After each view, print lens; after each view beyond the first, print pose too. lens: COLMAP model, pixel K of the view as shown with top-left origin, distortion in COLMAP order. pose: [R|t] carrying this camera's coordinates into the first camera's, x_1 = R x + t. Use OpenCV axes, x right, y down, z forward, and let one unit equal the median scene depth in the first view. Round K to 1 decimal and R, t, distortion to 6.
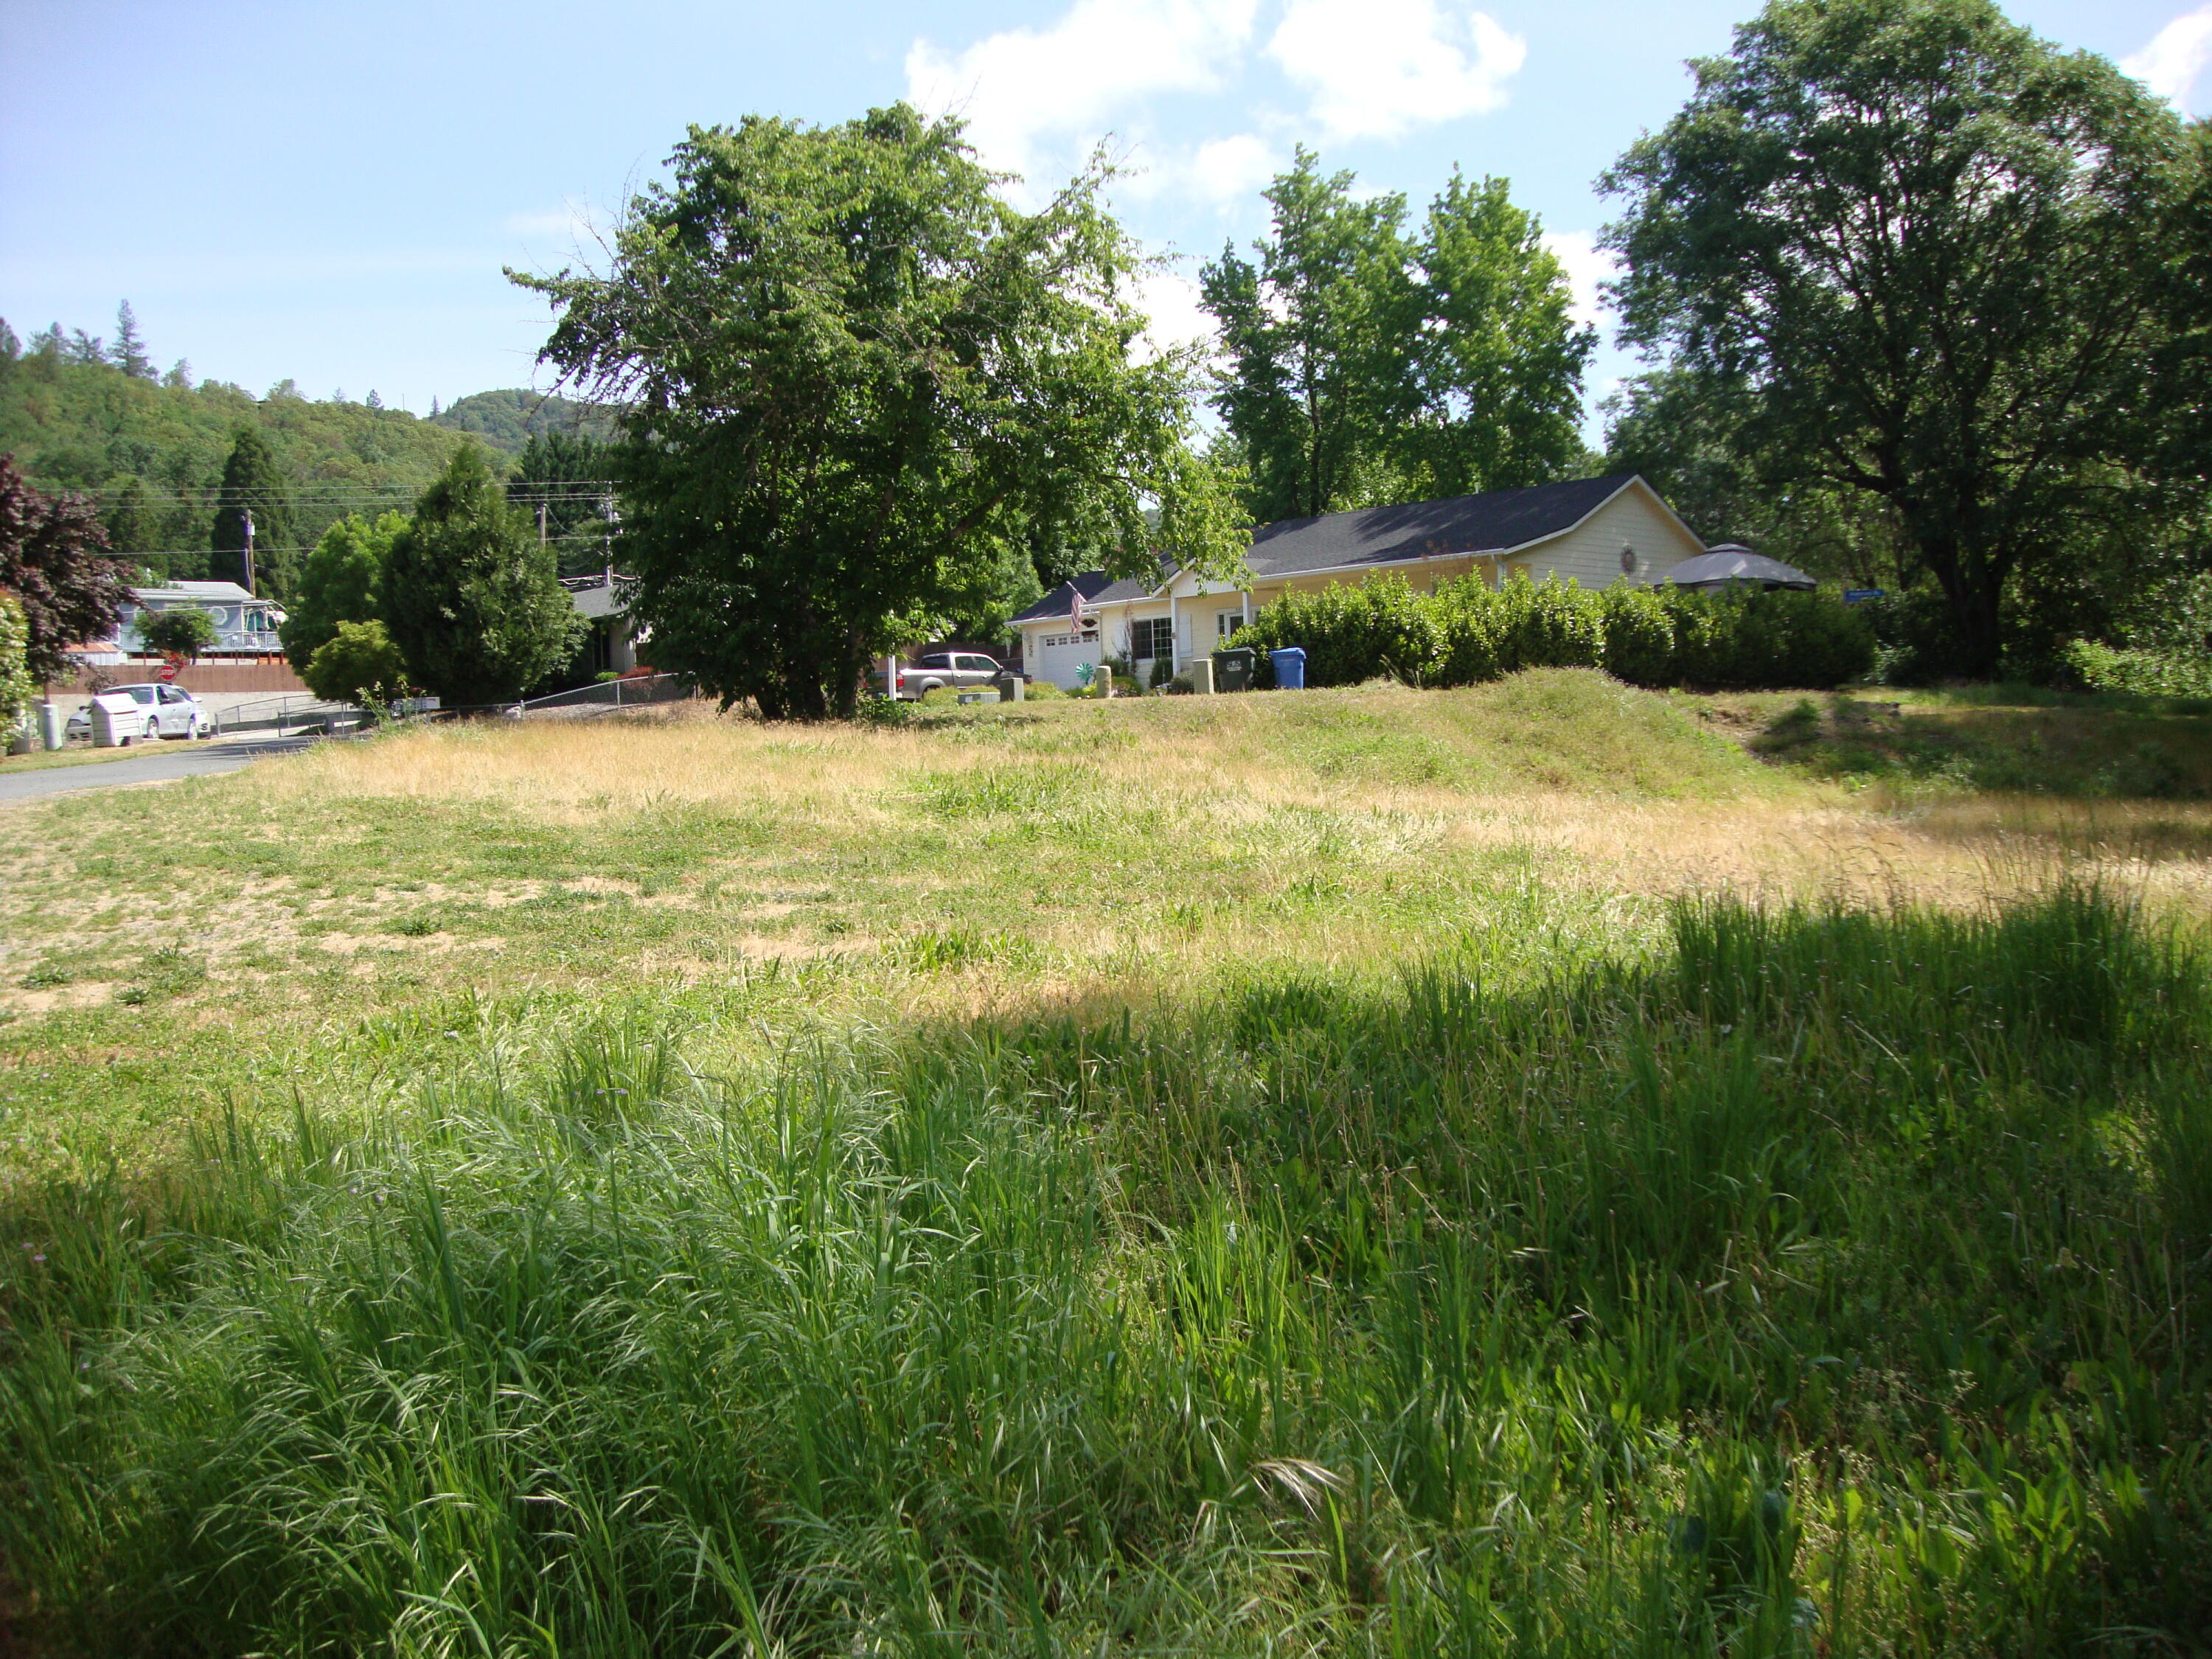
lens RADIAL K [[1926.8, 0, 1106.0], [0, 1926.8, 829.5], [0, 0, 1]] dist [-0.002213, -0.000190]
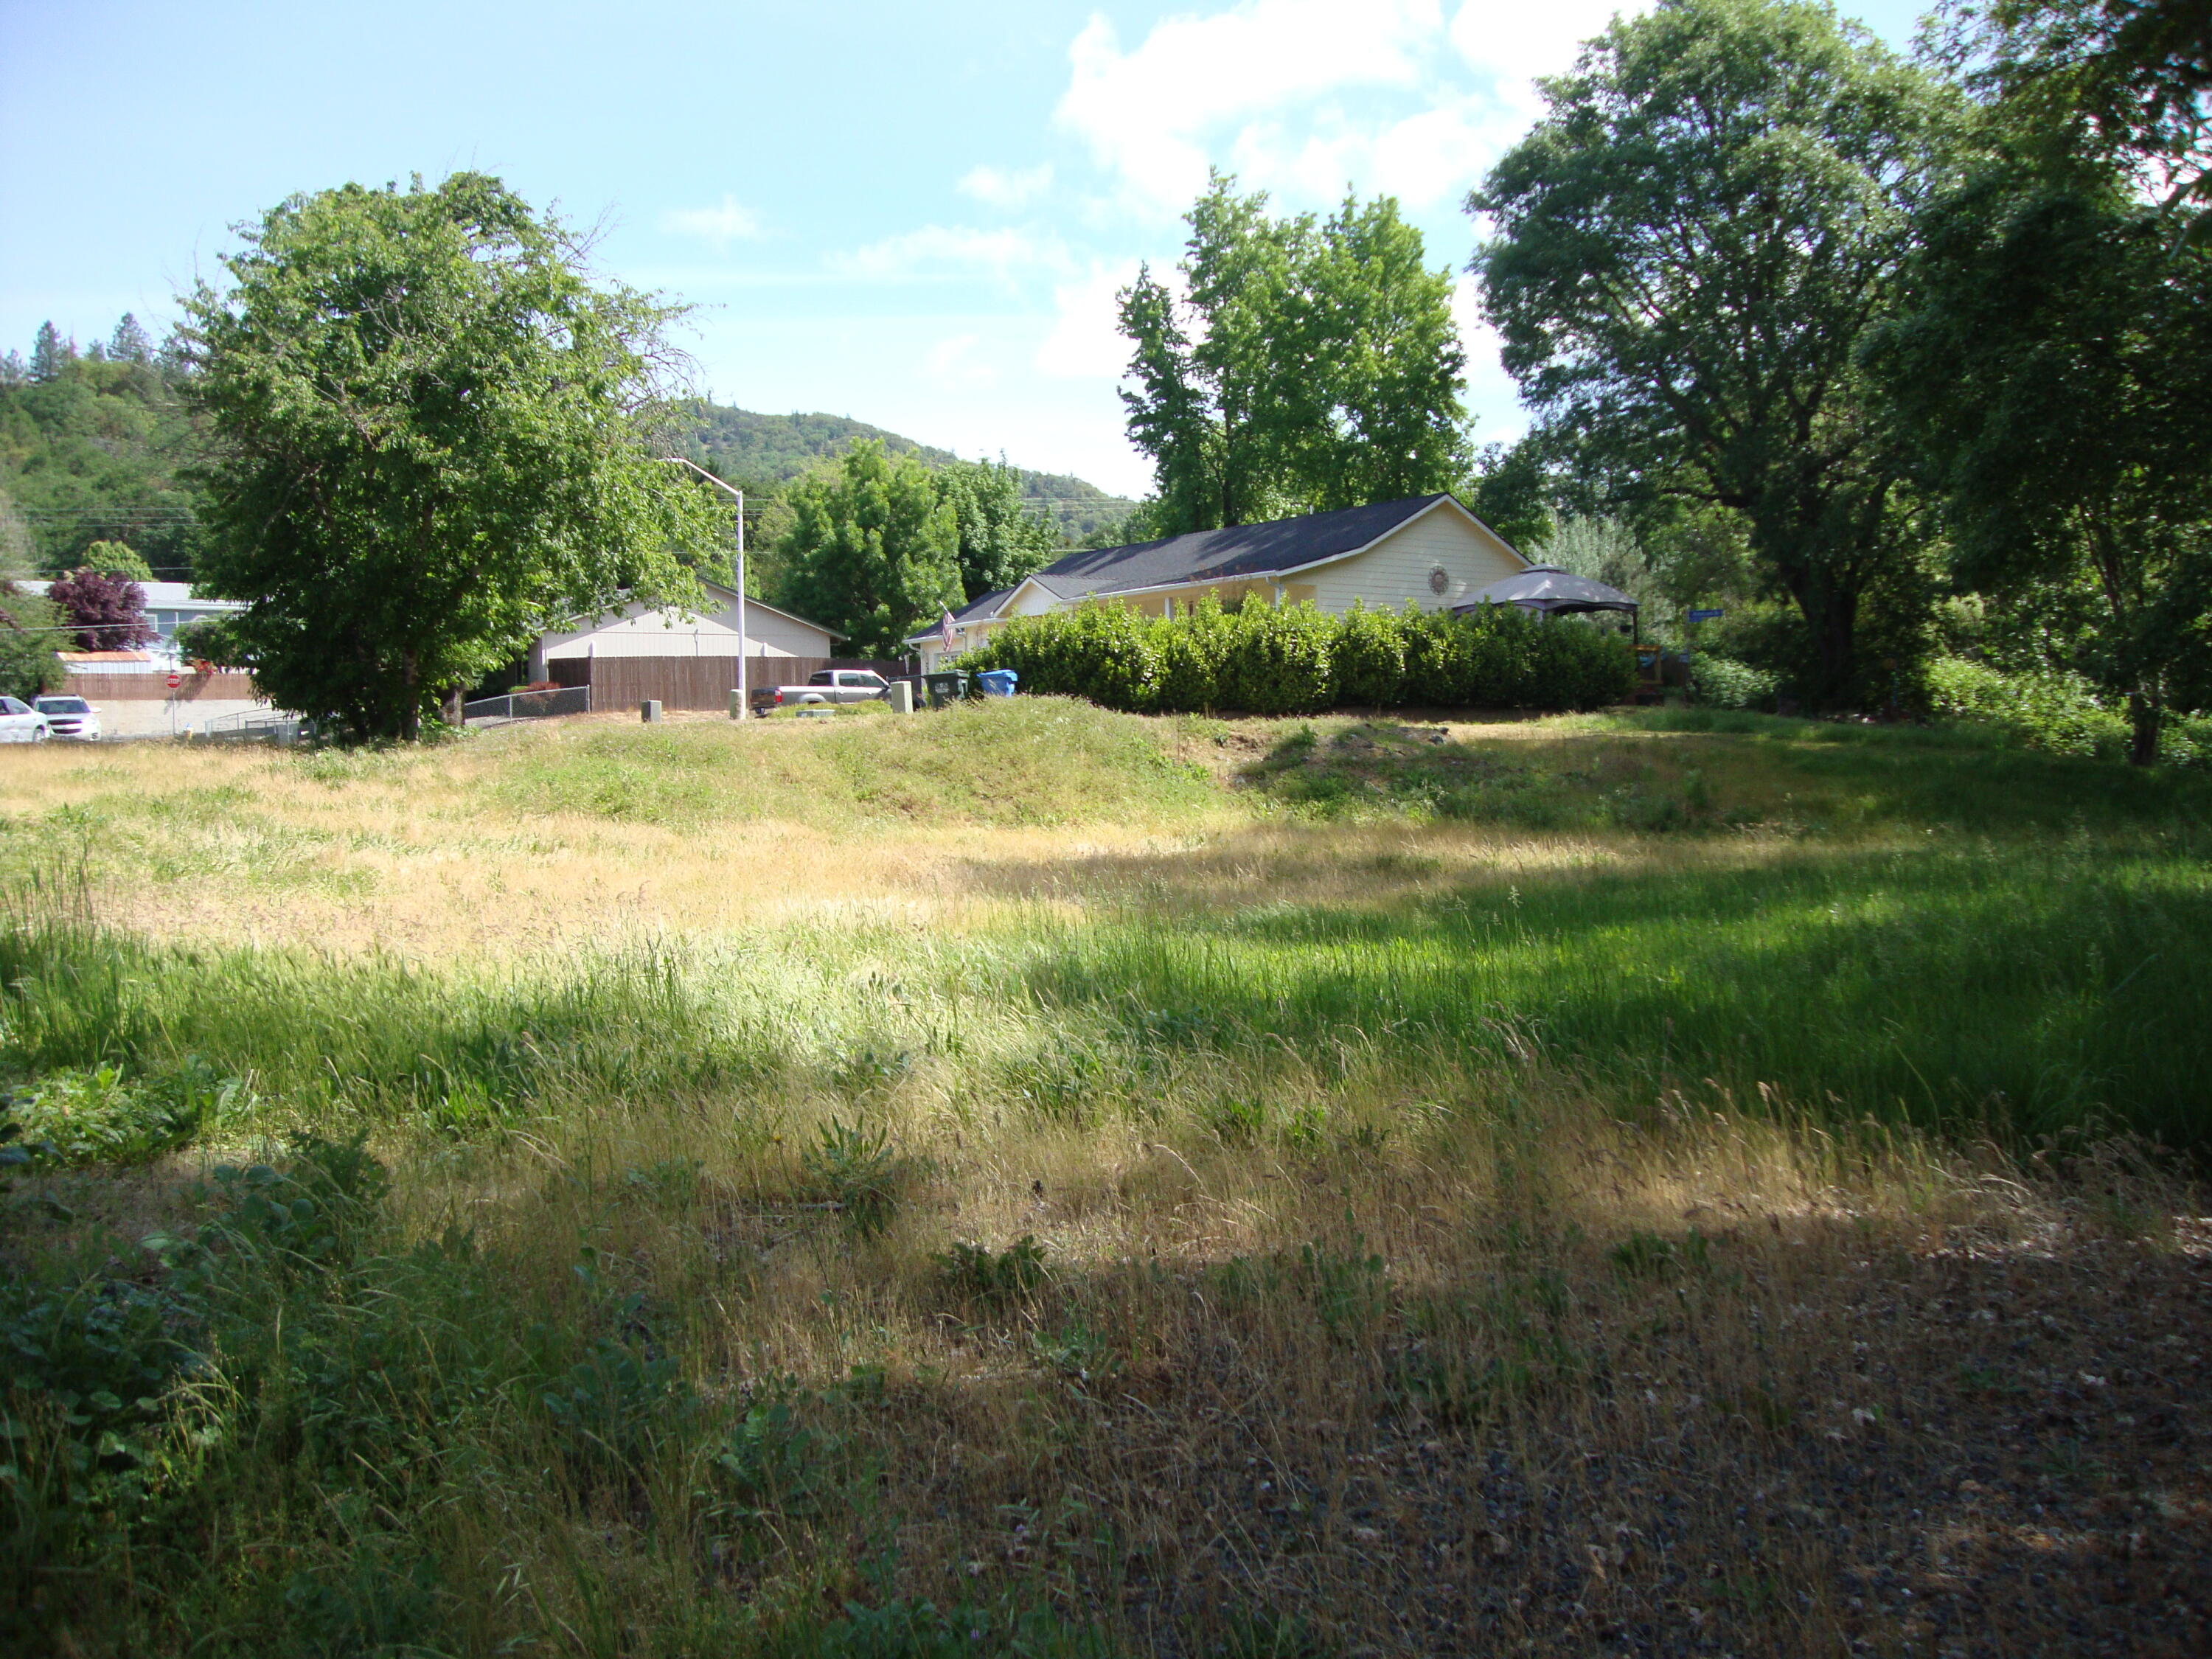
lens RADIAL K [[1946.4, 0, 1106.0], [0, 1946.4, 829.5], [0, 0, 1]] dist [0.000792, 0.000895]
pose [[0.994674, 0.010017, -0.102580, 0.172281], [-0.010568, 0.999932, -0.004833, -0.002799], [0.102525, 0.005891, 0.994713, -0.022652]]
